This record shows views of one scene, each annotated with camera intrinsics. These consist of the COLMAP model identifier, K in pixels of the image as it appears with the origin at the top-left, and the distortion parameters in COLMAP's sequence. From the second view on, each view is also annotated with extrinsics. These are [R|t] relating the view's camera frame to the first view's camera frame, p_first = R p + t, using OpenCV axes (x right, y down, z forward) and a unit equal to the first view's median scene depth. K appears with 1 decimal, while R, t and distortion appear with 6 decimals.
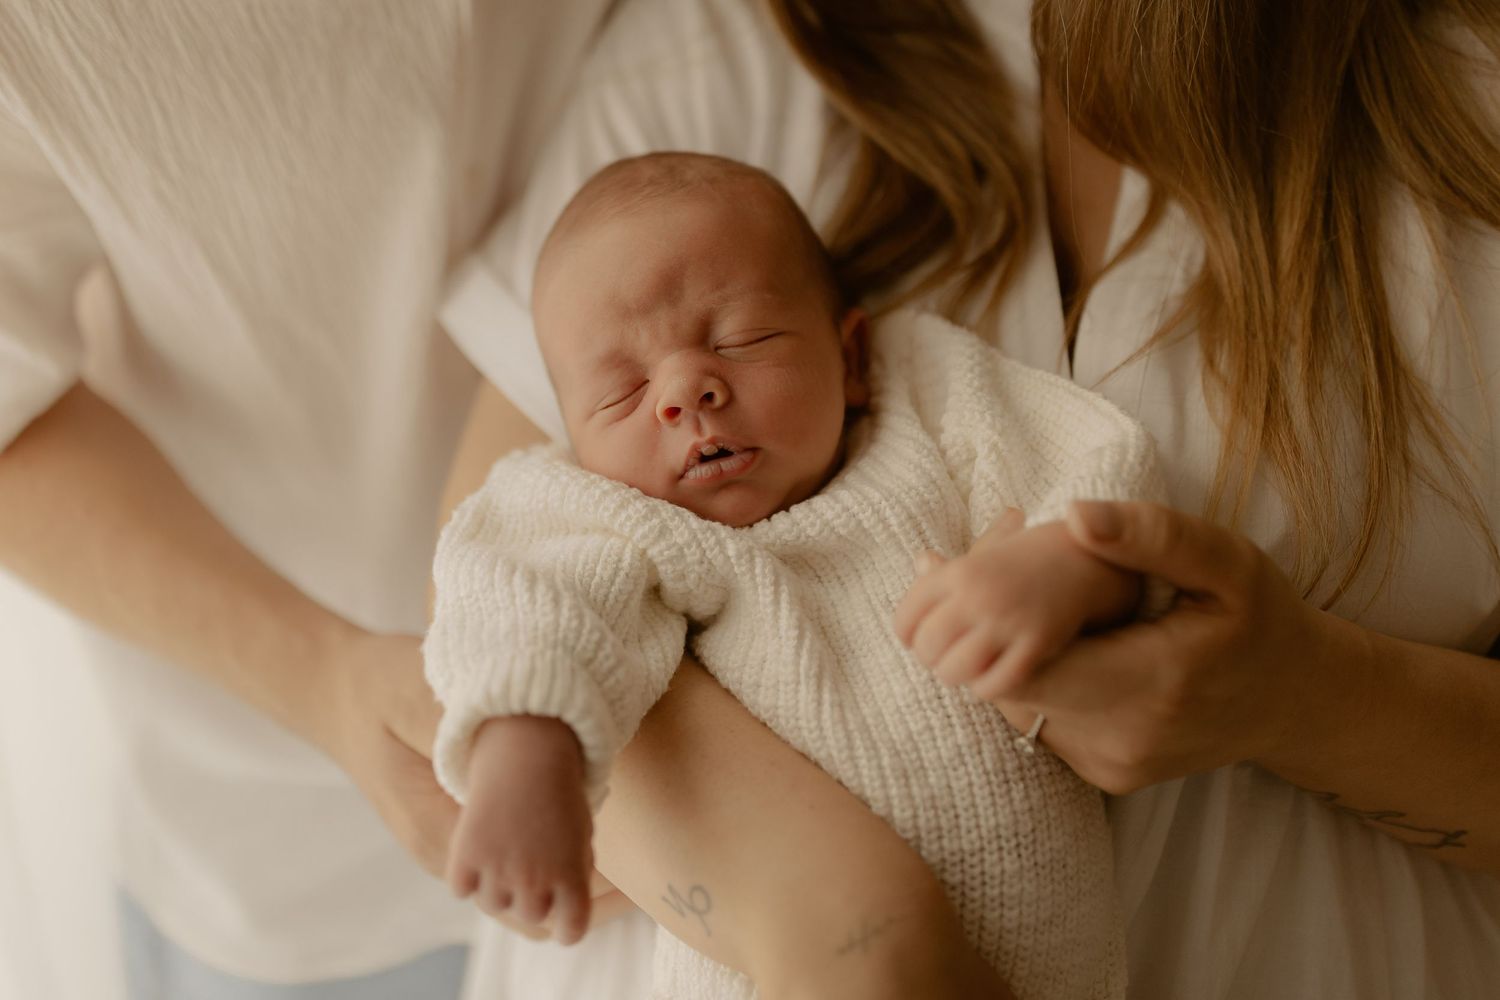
lens RADIAL K [[1576.1, 0, 753.9], [0, 1576.1, 498.9], [0, 0, 1]] dist [0.010923, 0.007478]
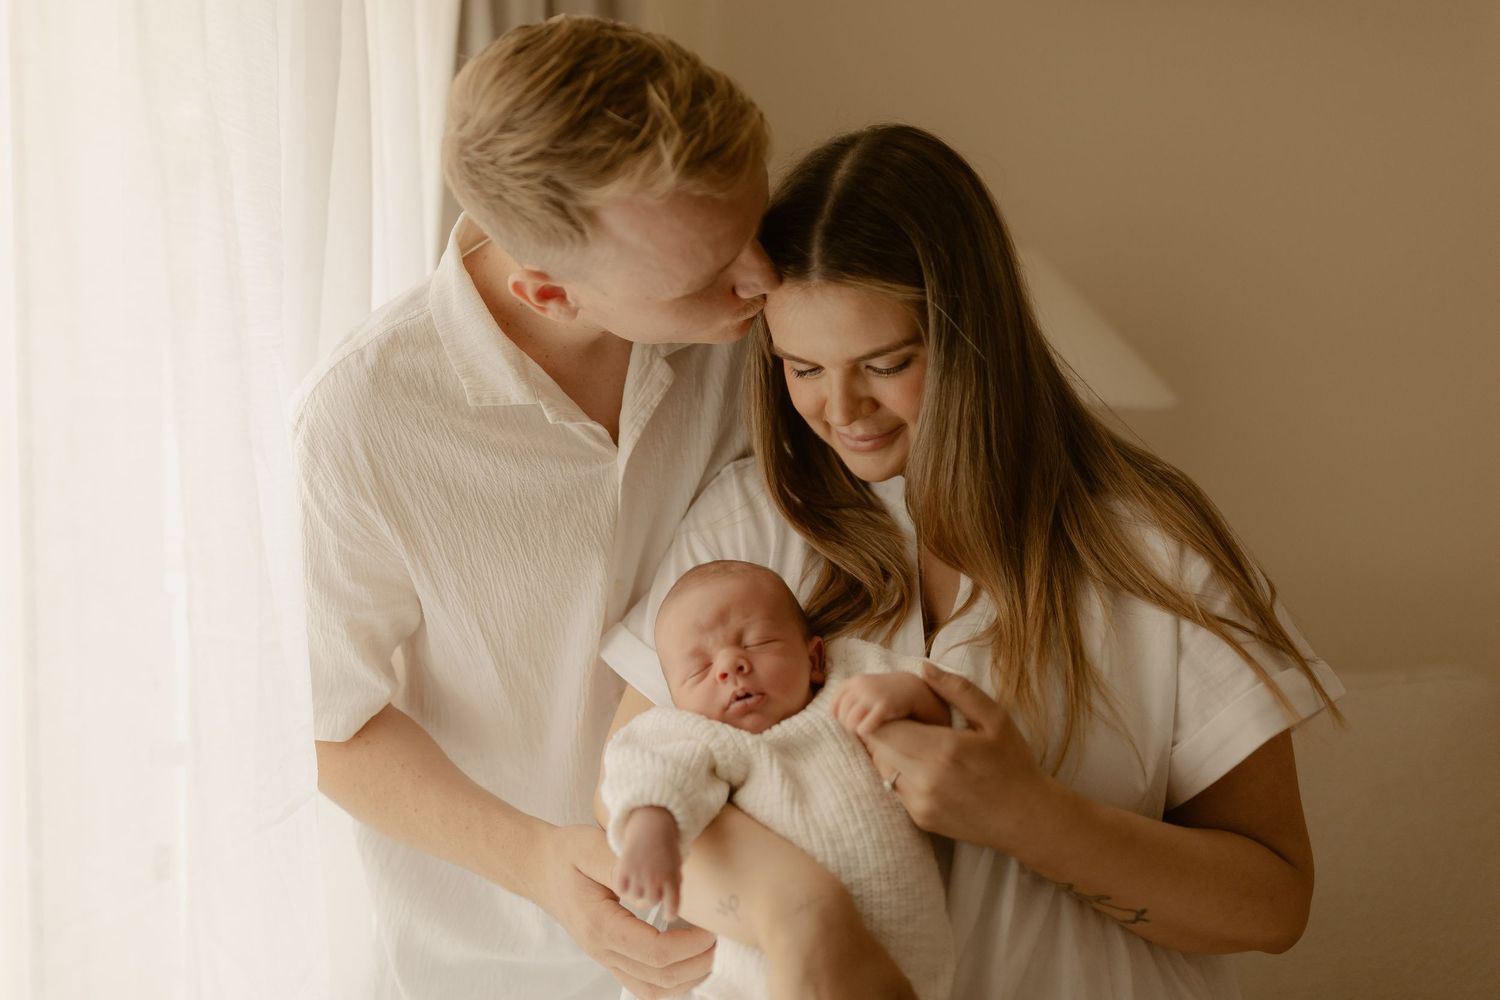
lens RADIAL K [[1576.1, 0, 753.9], [0, 1576.1, 498.9], [0, 0, 1]] dist [0.010923, 0.007478]
pose [[0.999036, -0.006207, -0.043452, 0.078840], [-0.007862, 0.948636, -0.316272, 0.374290], [0.043183, 0.316308, 0.947673, -1.024783]]
